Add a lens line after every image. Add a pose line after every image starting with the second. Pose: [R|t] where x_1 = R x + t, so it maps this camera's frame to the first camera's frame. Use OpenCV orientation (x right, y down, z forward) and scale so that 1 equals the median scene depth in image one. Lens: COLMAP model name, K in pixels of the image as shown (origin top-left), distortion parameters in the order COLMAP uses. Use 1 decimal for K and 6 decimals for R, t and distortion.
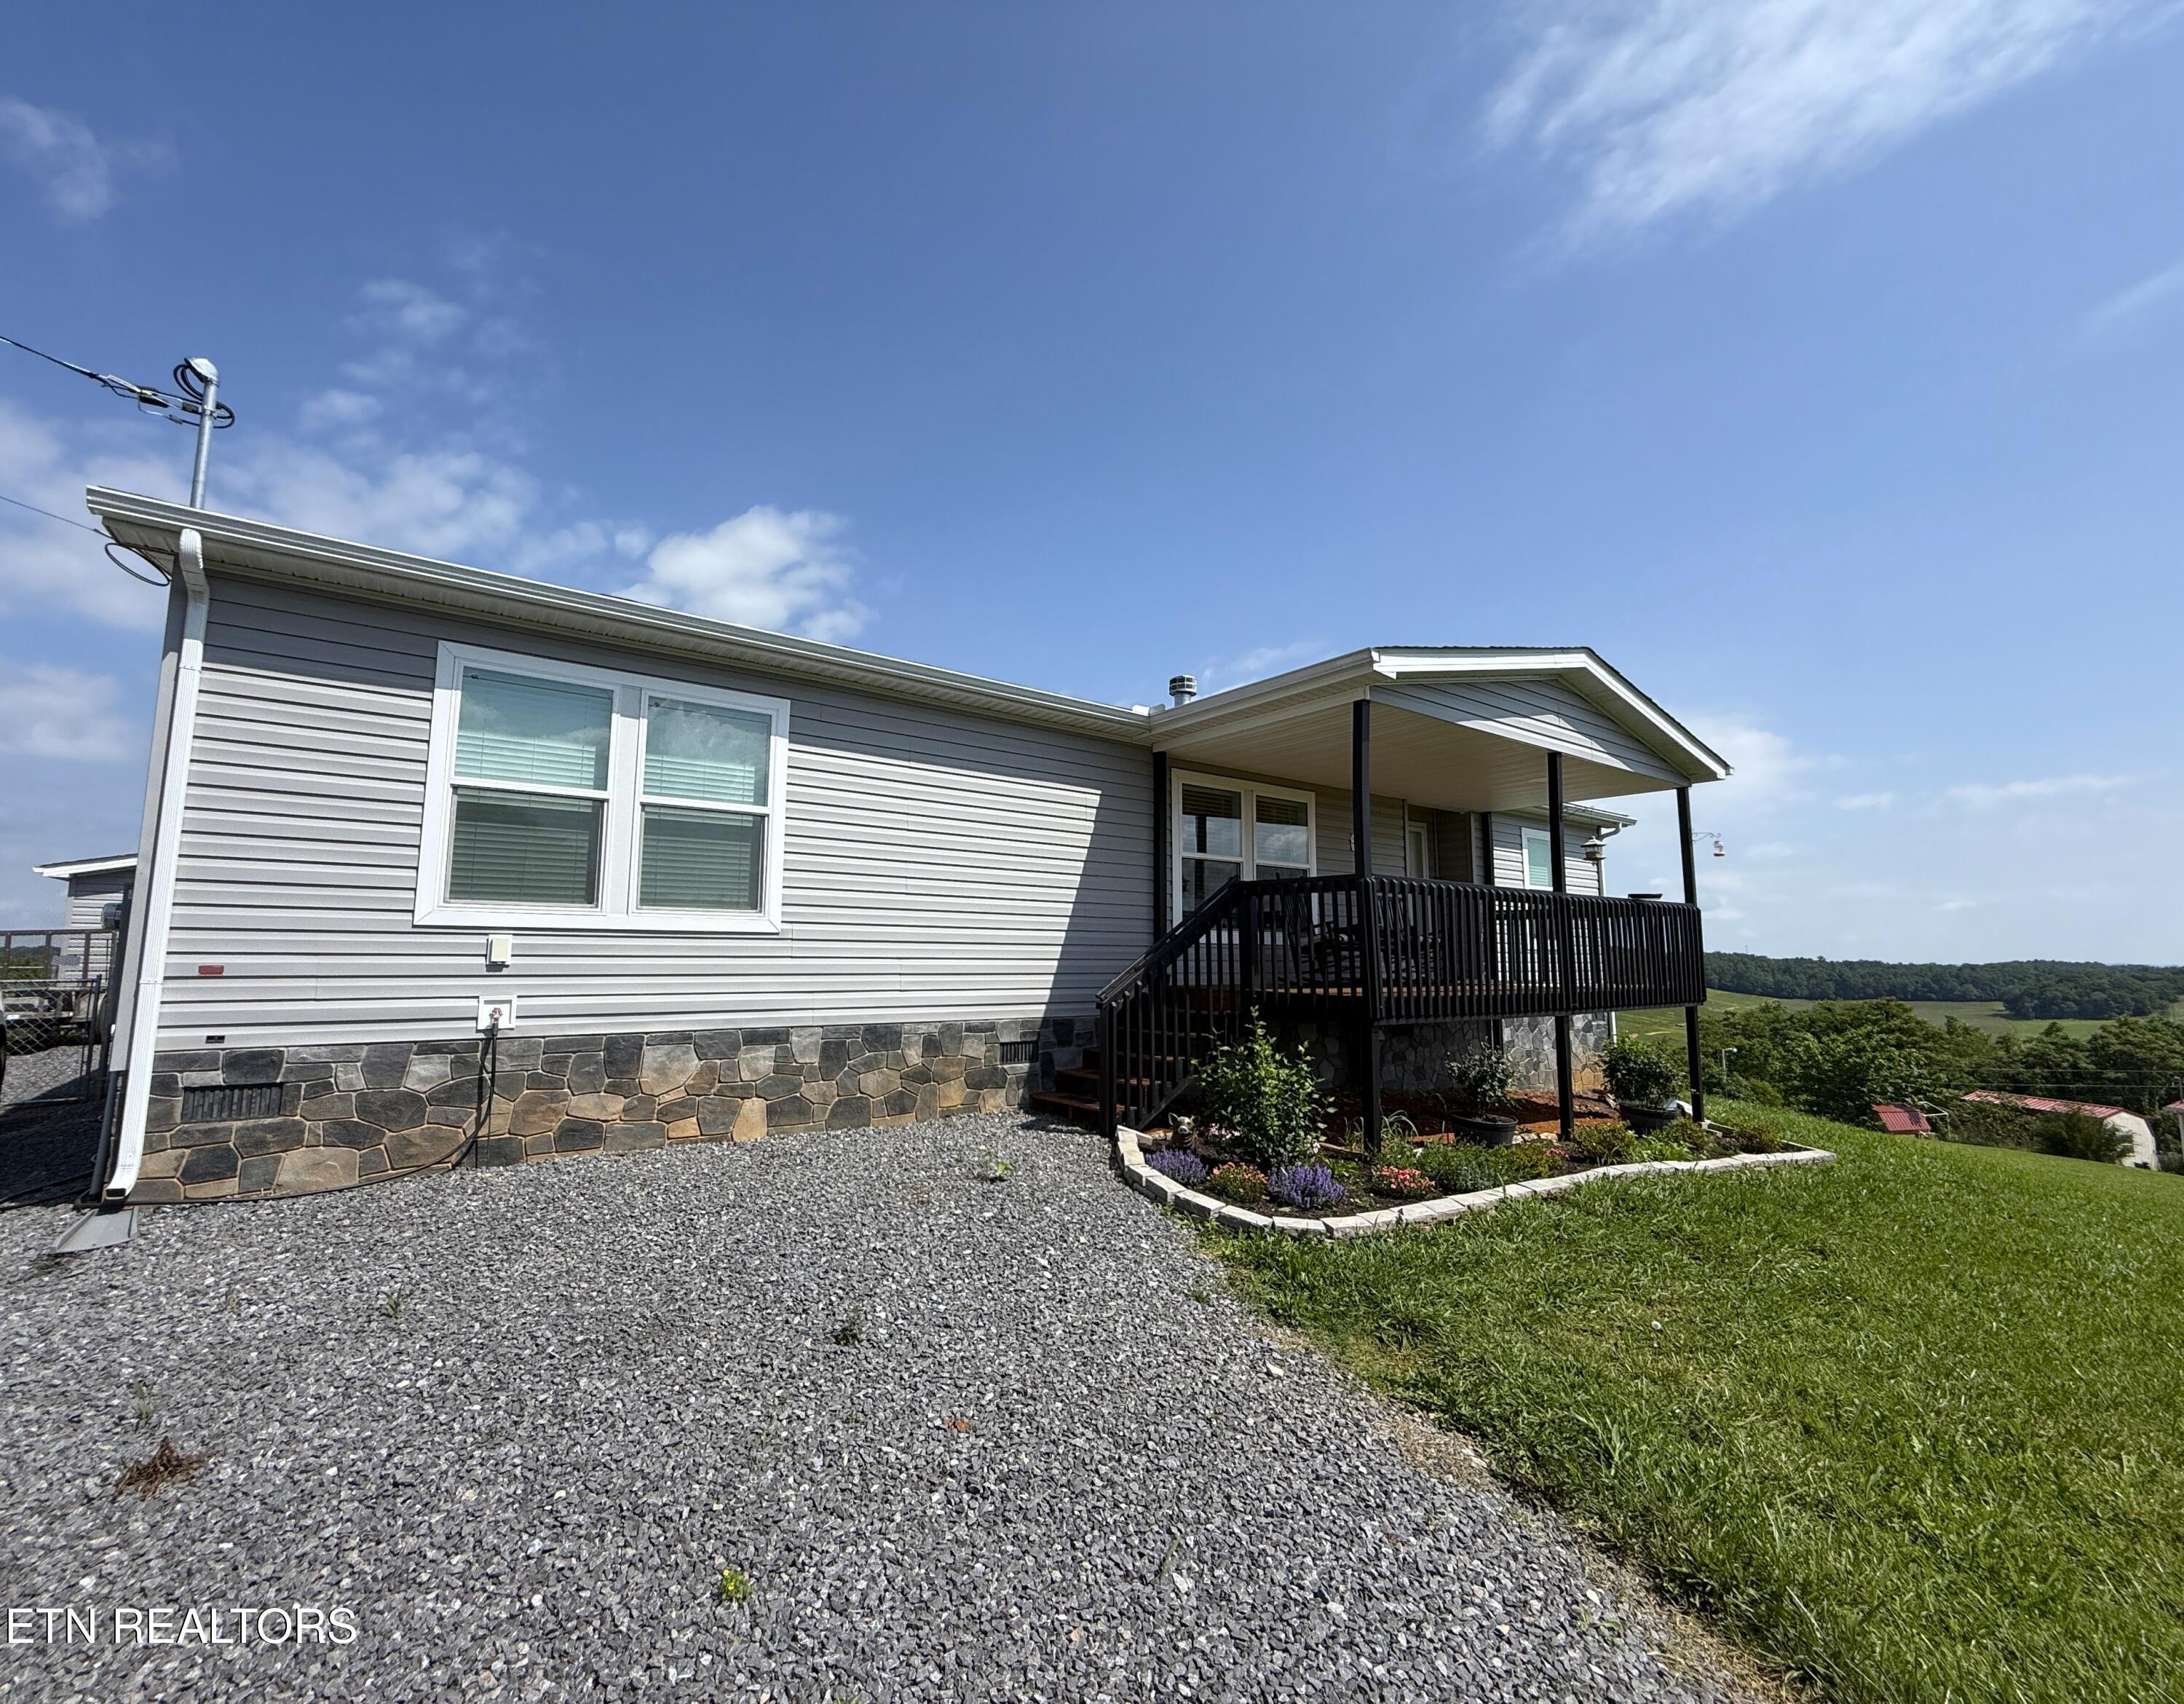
lens RADIAL K [[967.6, 0, 1087.3], [0, 967.6, 849.3], [0, 0, 1]] dist [0.002237, 0.000005]
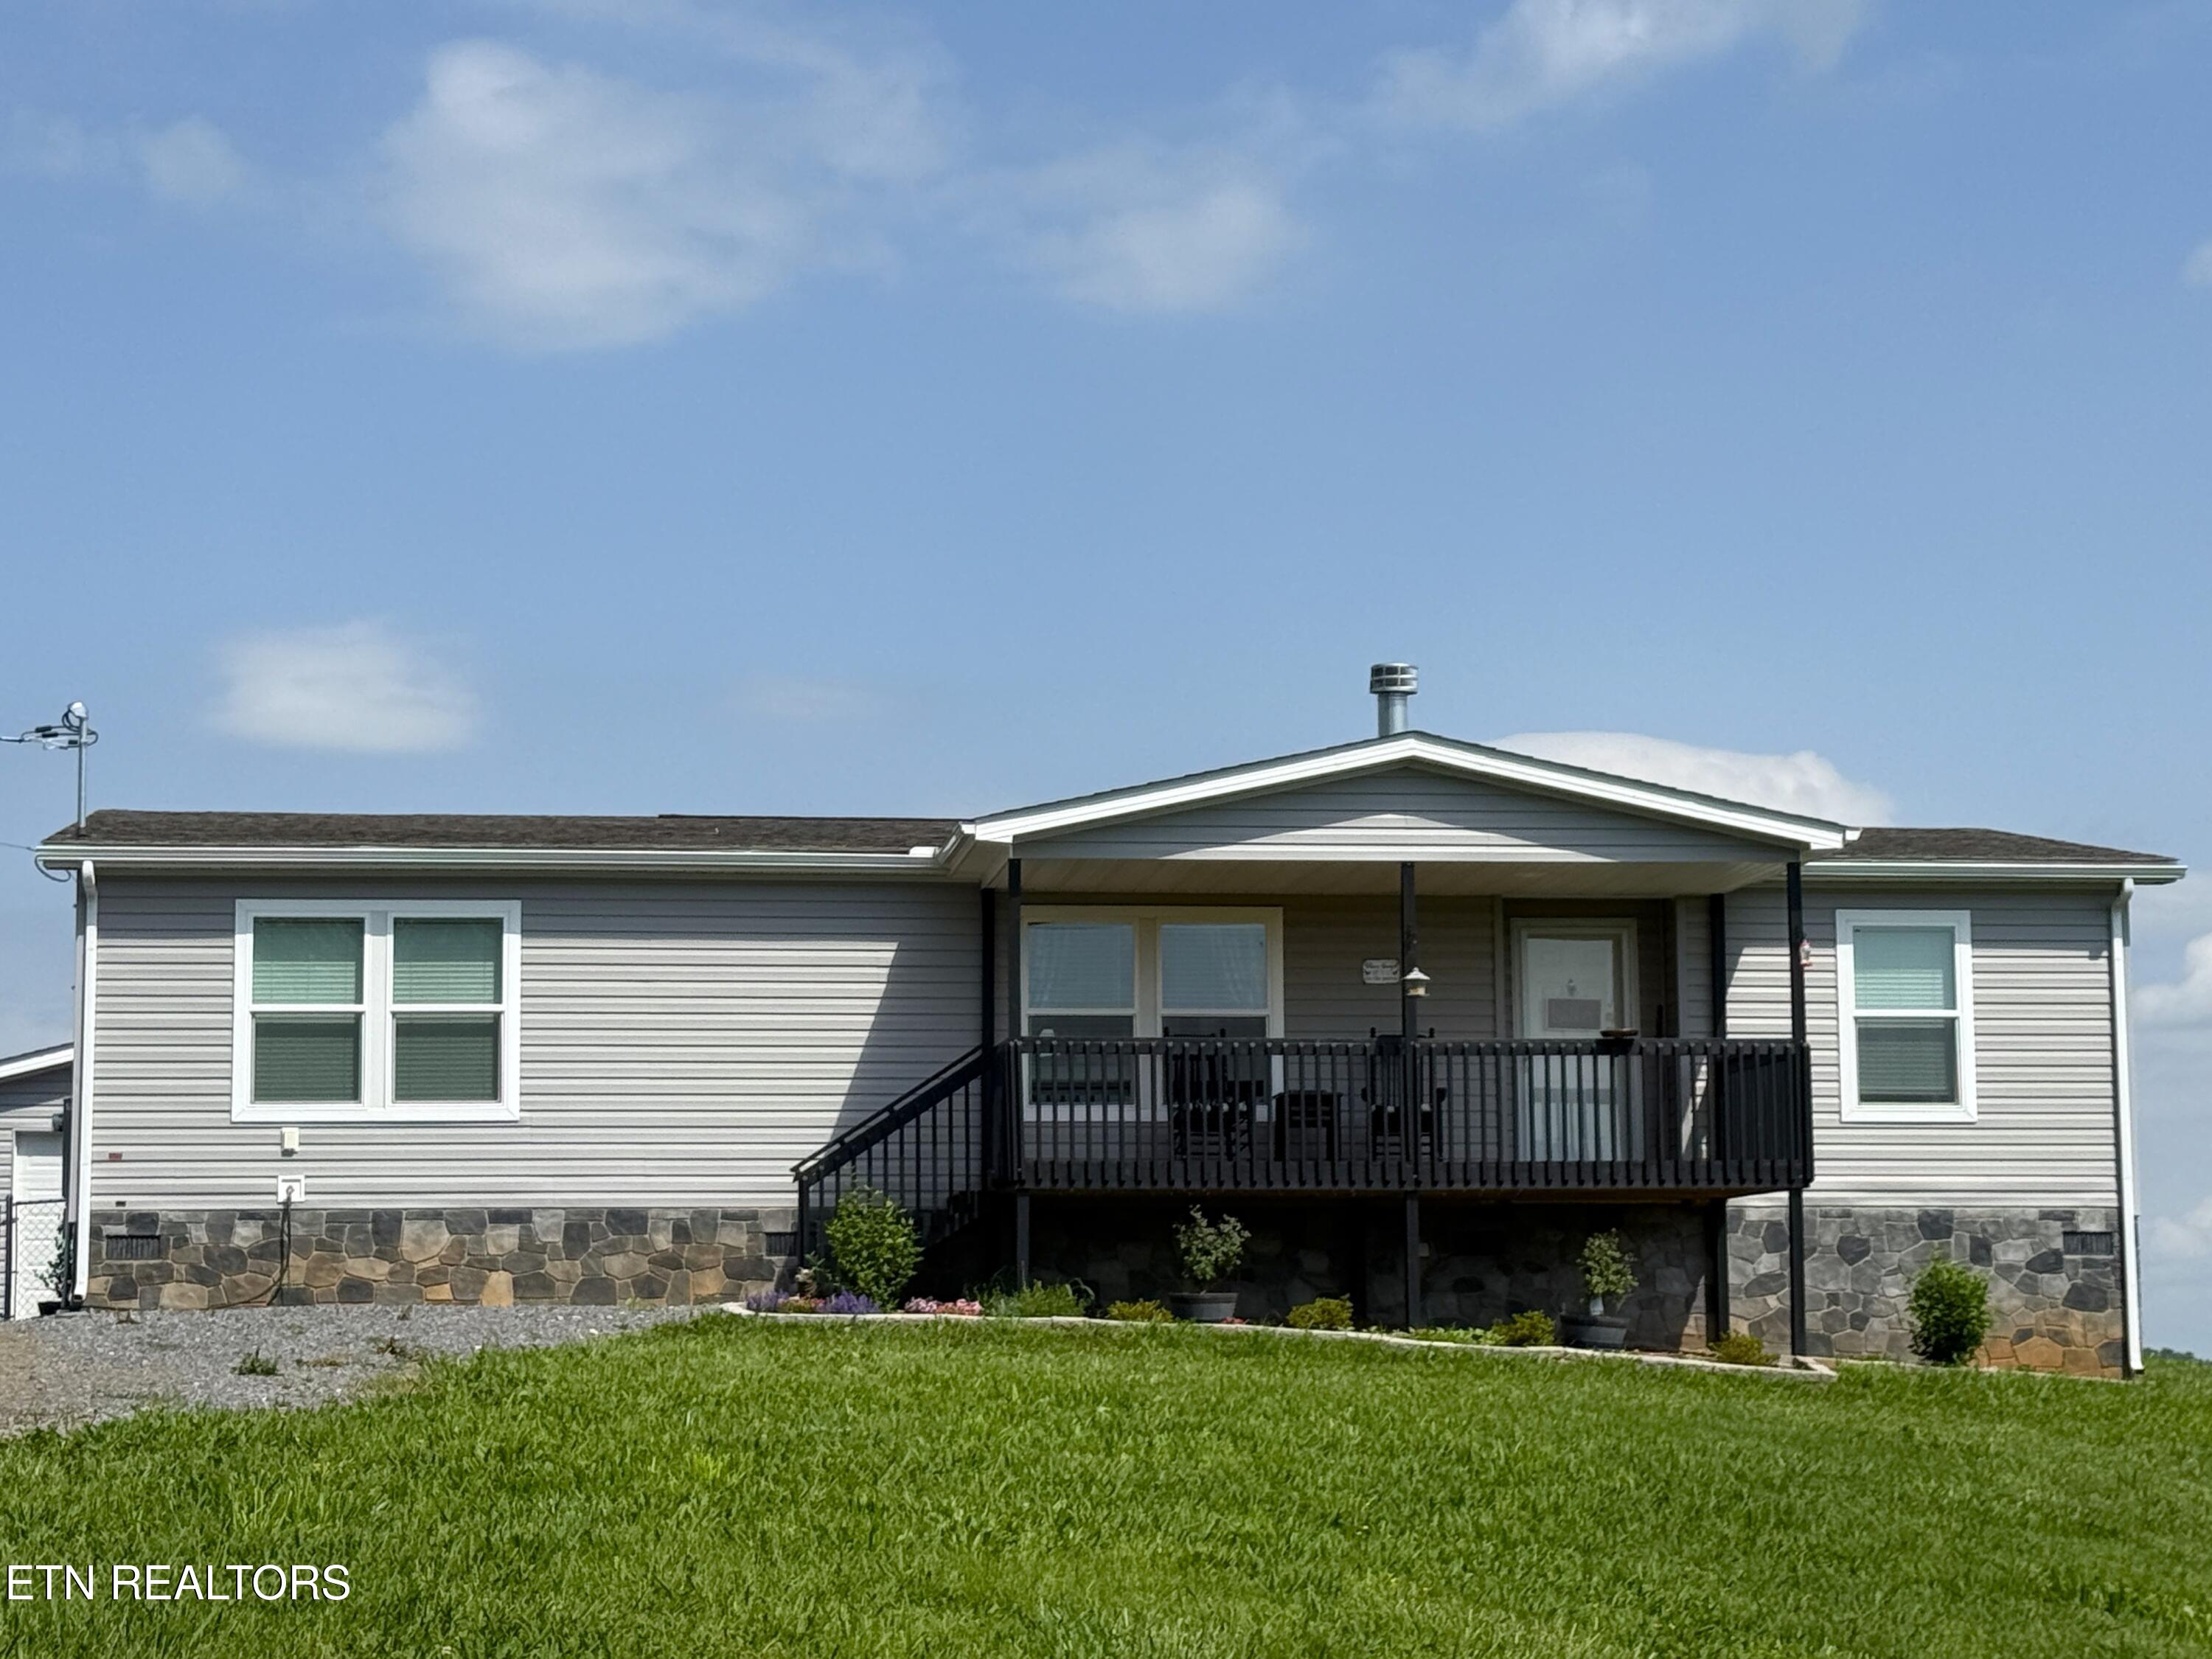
lens RADIAL K [[4569.4, 0, 1106.6], [0, 4569.4, 829.4], [0, 0, 1]] dist [0.101392, 0.000000]
pose [[0.867848, -0.067861, -0.492173, 3.042226], [0.068435, 0.997513, -0.016867, -0.116303], [0.492094, -0.019044, 0.870334, -3.397756]]
